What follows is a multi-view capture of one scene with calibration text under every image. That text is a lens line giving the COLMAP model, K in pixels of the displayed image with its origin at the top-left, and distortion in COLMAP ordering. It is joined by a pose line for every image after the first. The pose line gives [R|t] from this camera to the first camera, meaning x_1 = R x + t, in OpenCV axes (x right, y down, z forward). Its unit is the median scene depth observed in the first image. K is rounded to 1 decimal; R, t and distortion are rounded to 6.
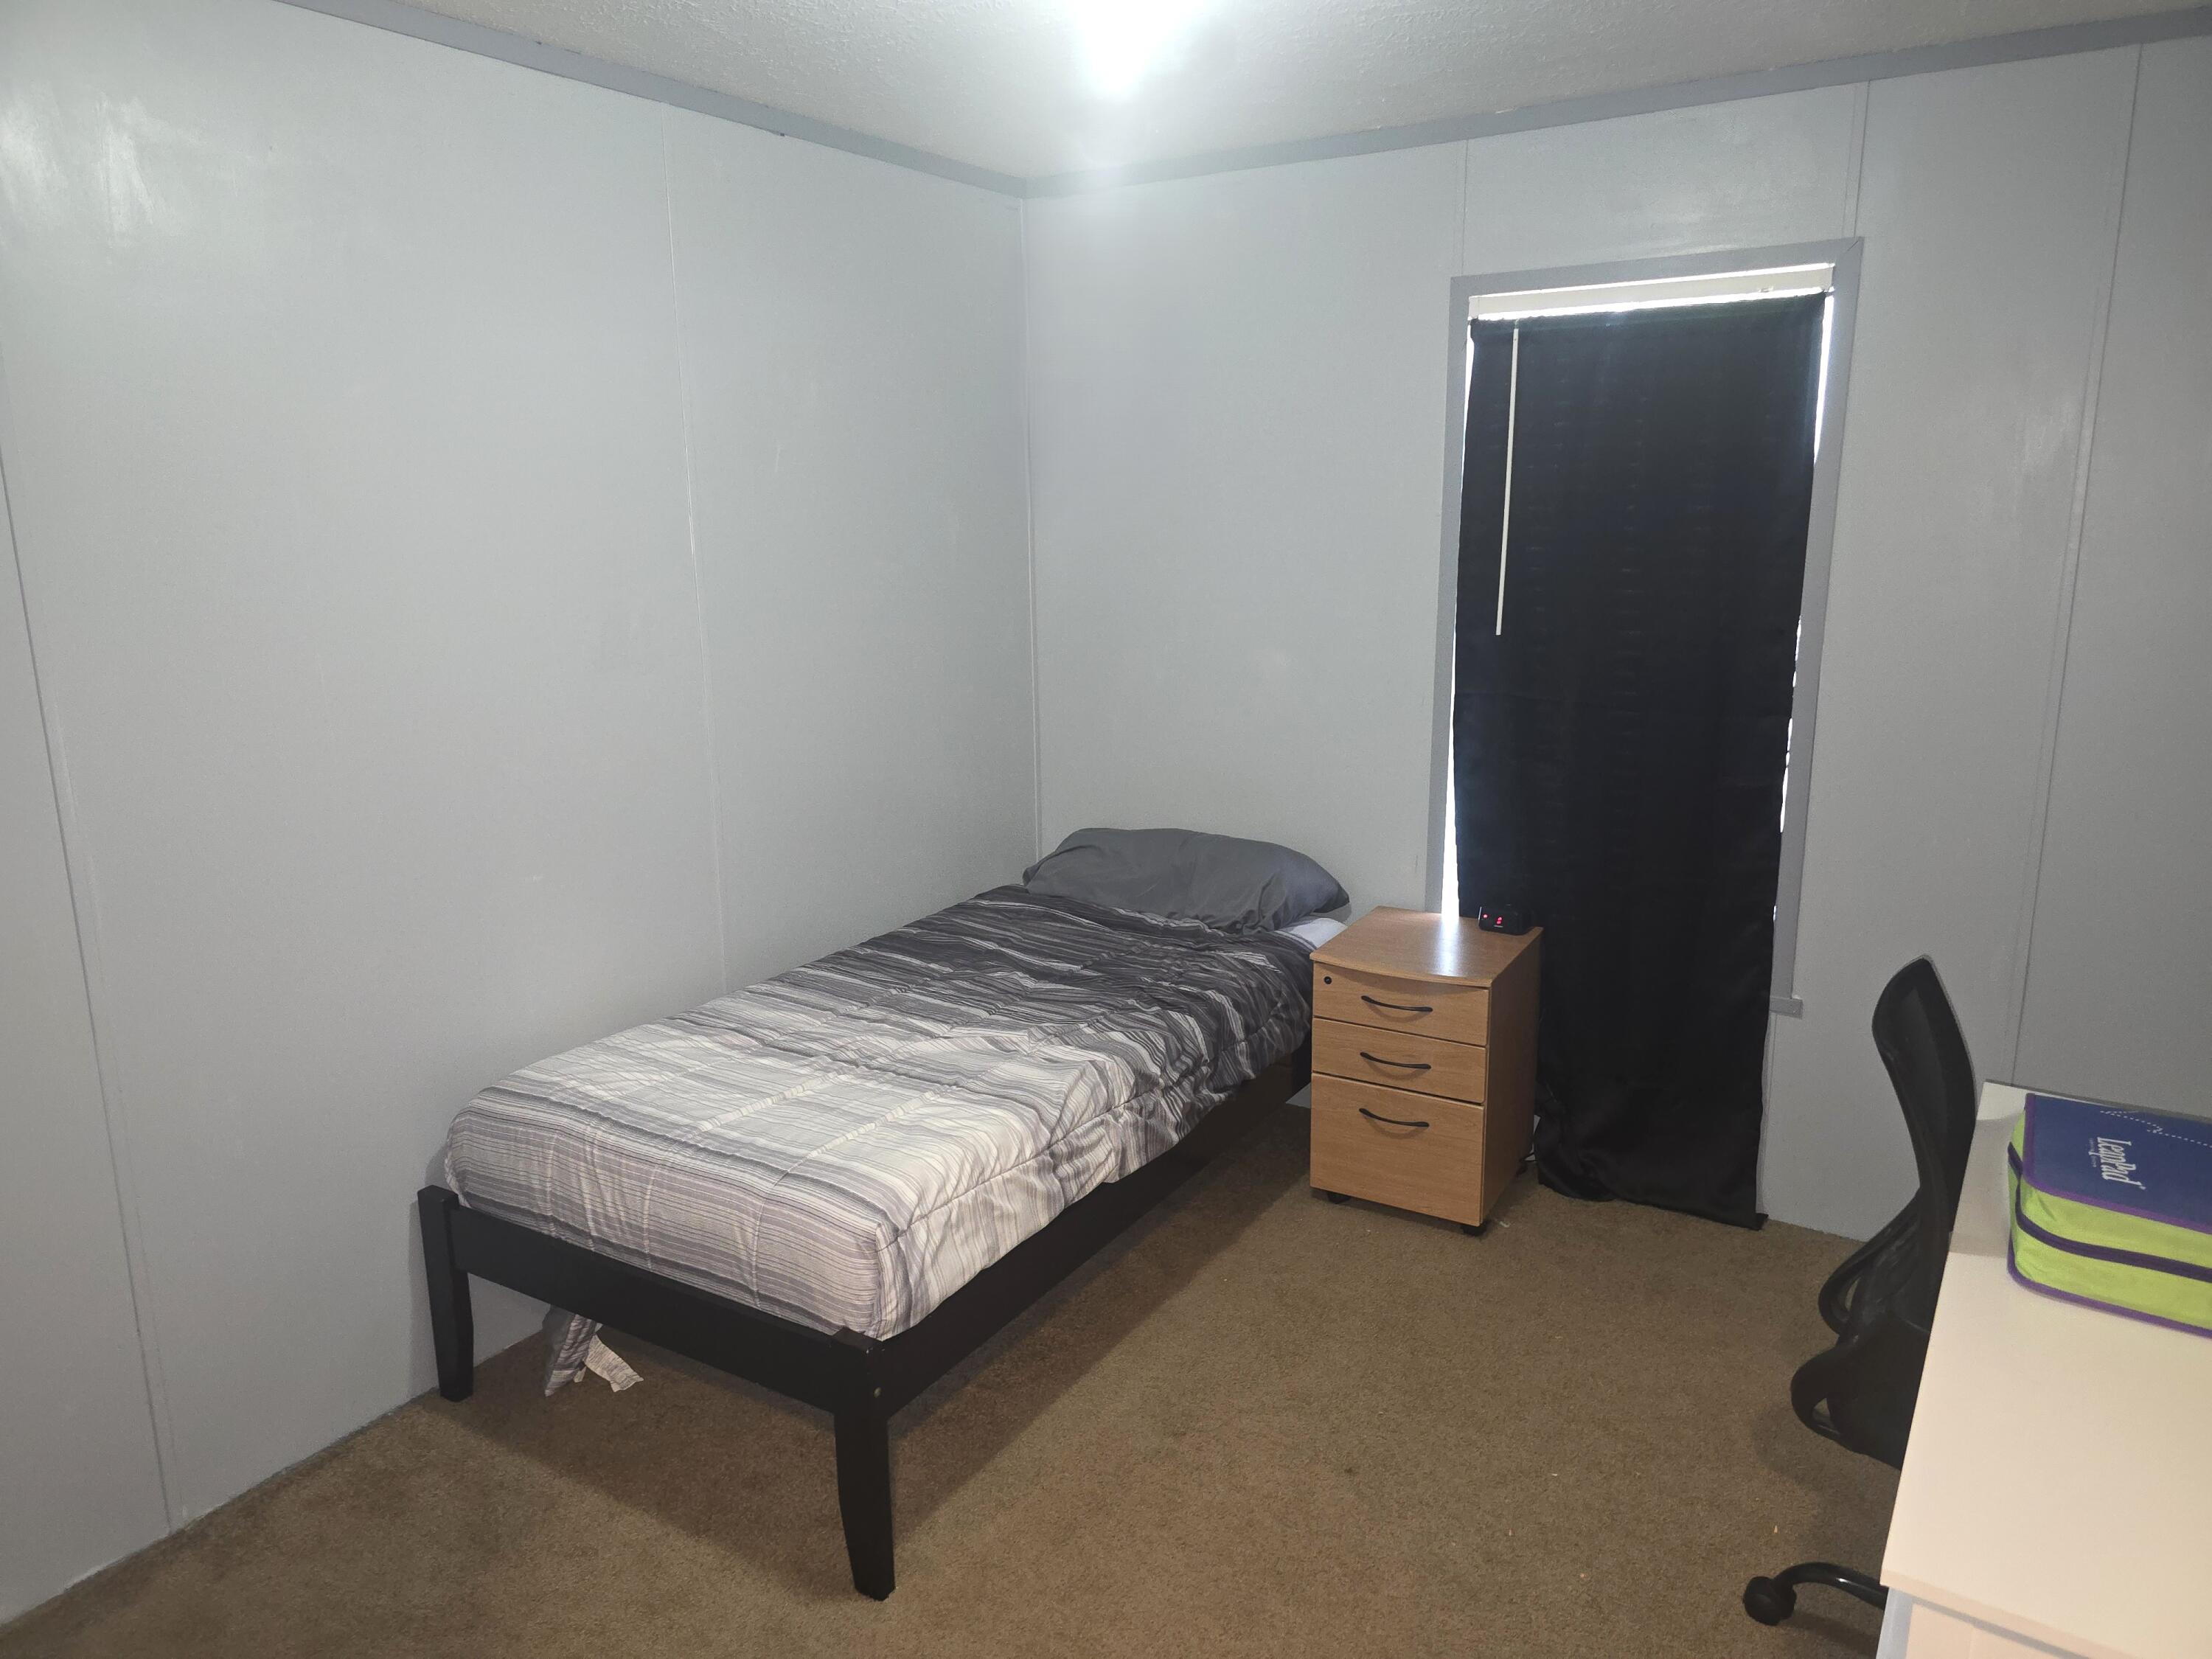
lens RADIAL K [[1475.5, 0, 1093.0], [0, 1475.5, 801.6], [0, 0, 1]] dist [0.079417, -0.086793]
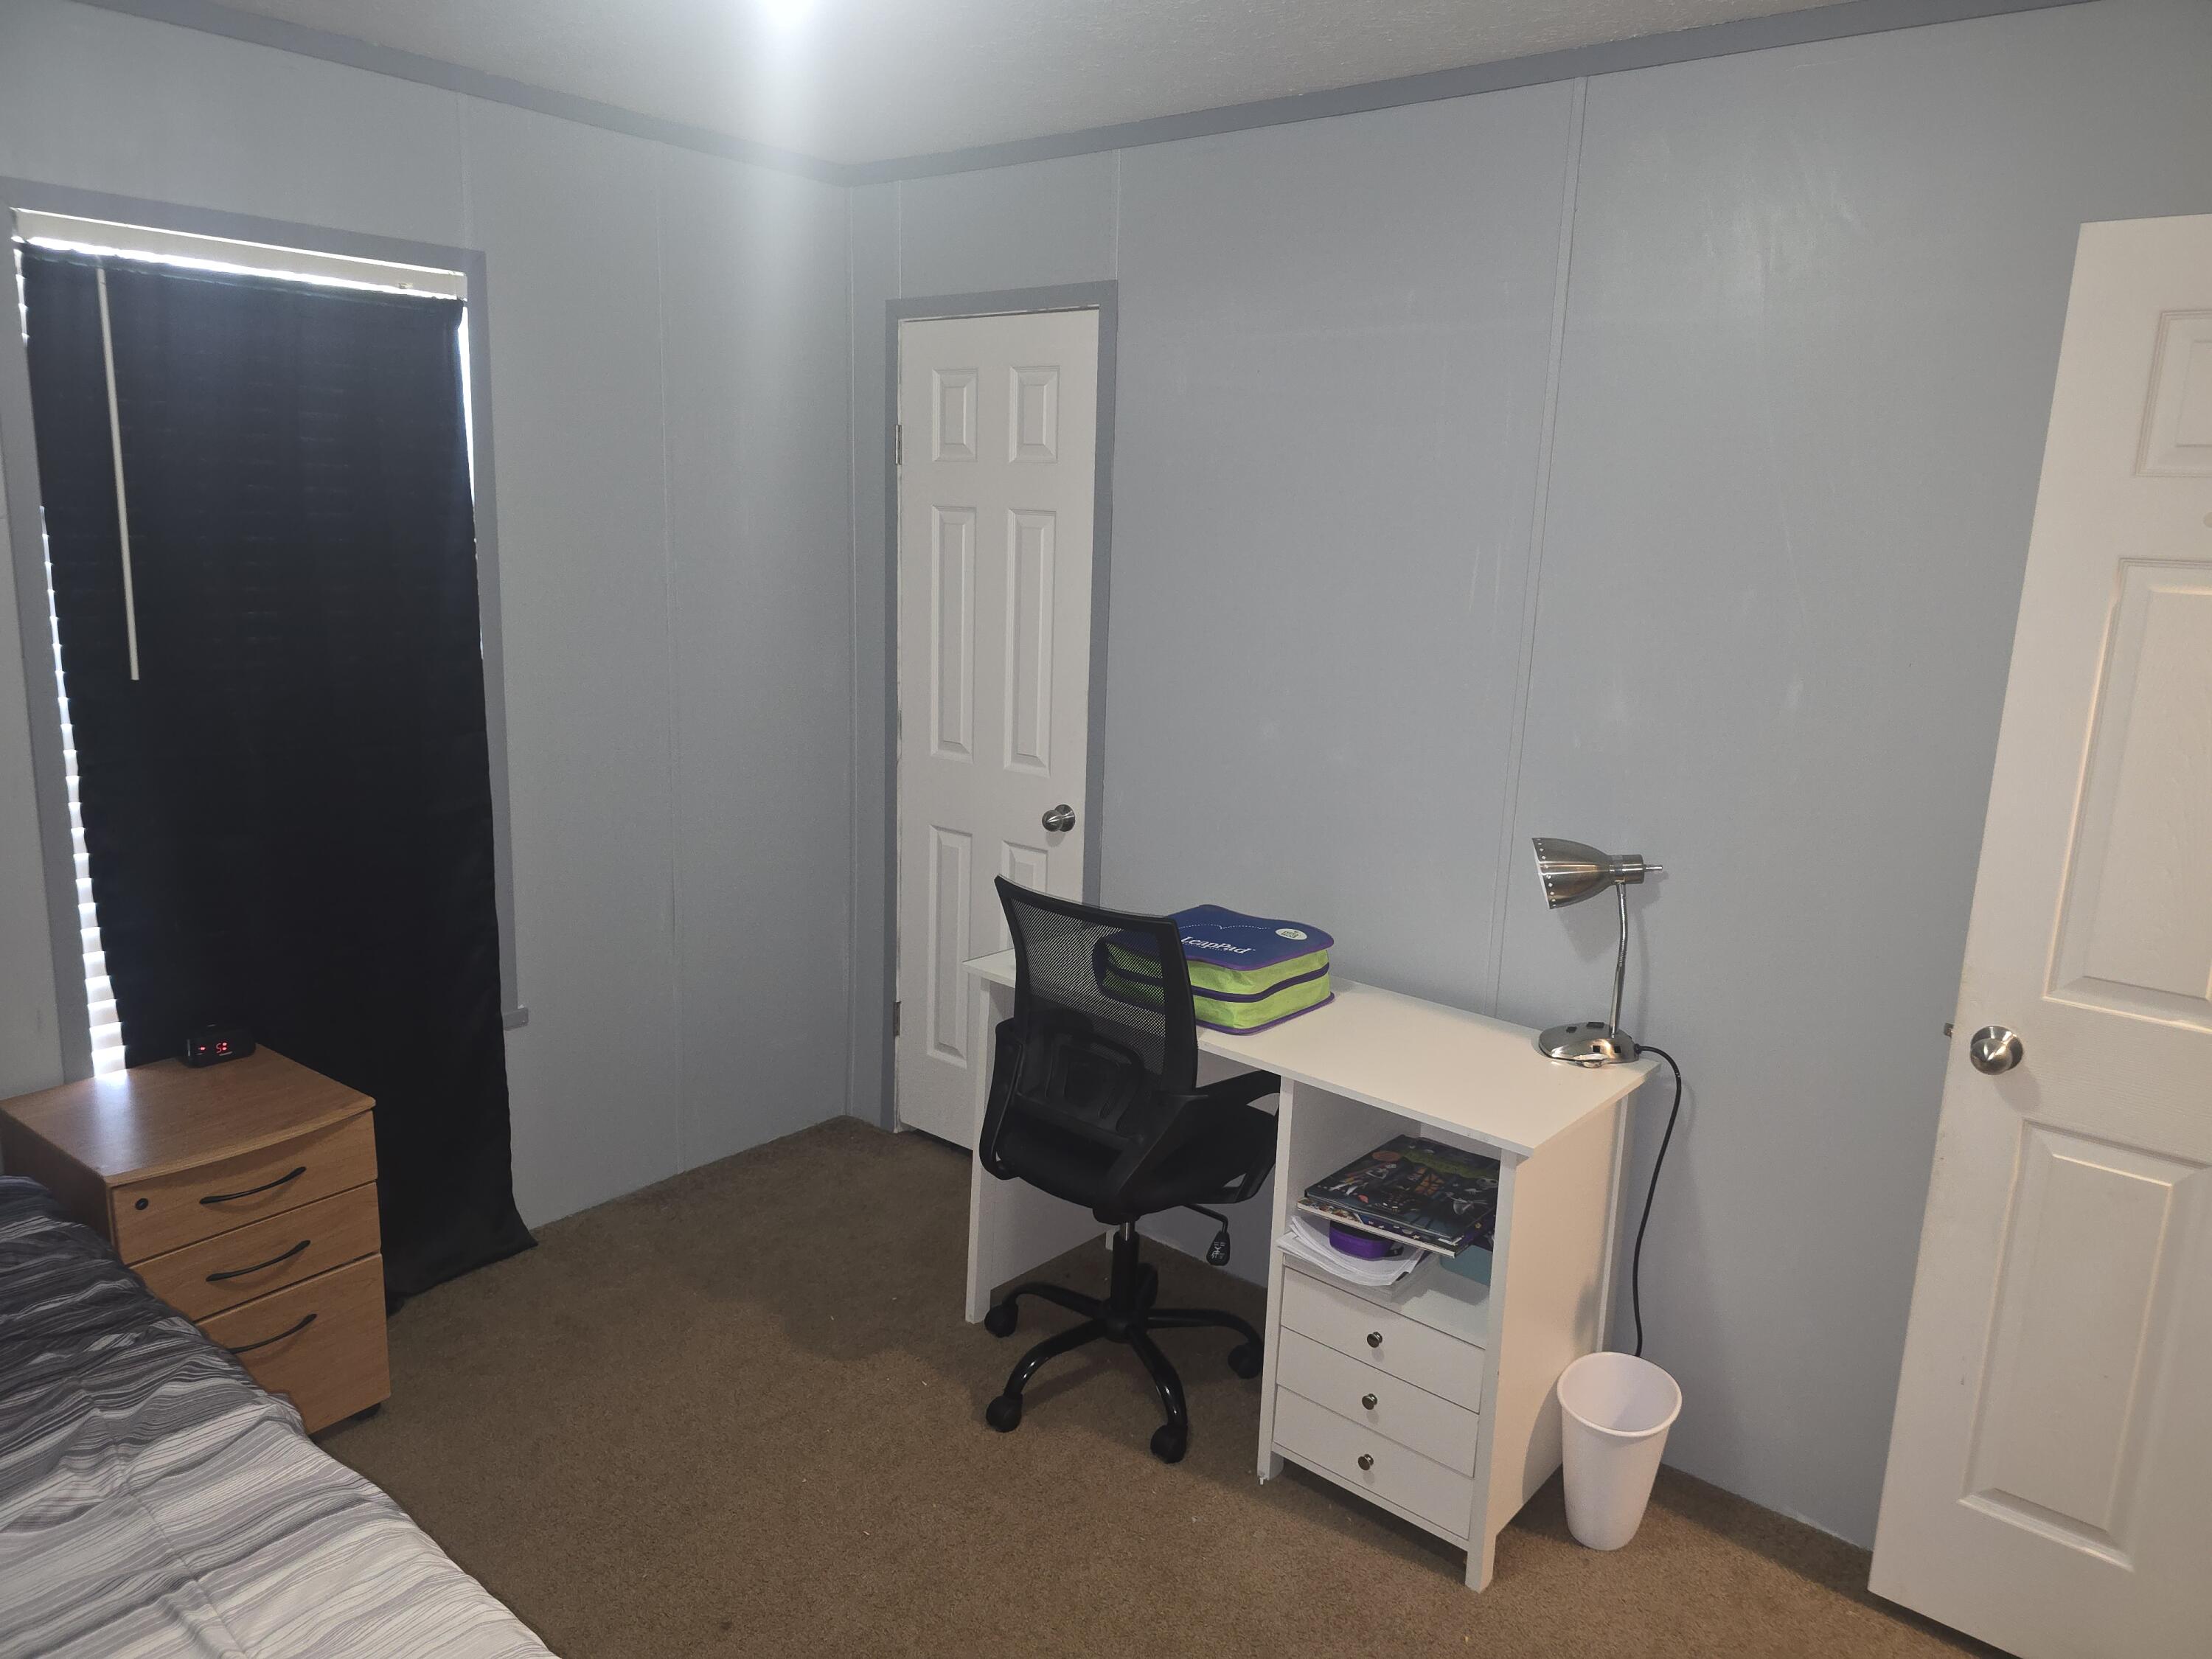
lens RADIAL K [[1482.8, 0, 1106.2], [0, 1482.8, 818.3], [0, 0, 1]] dist [0.002490, -0.002820]
pose [[0.109043, -0.187193, 0.976252, -0.431561], [0.174767, 0.970421, 0.166554, -0.088740], [-0.978553, 0.152455, 0.138533, 0.454144]]
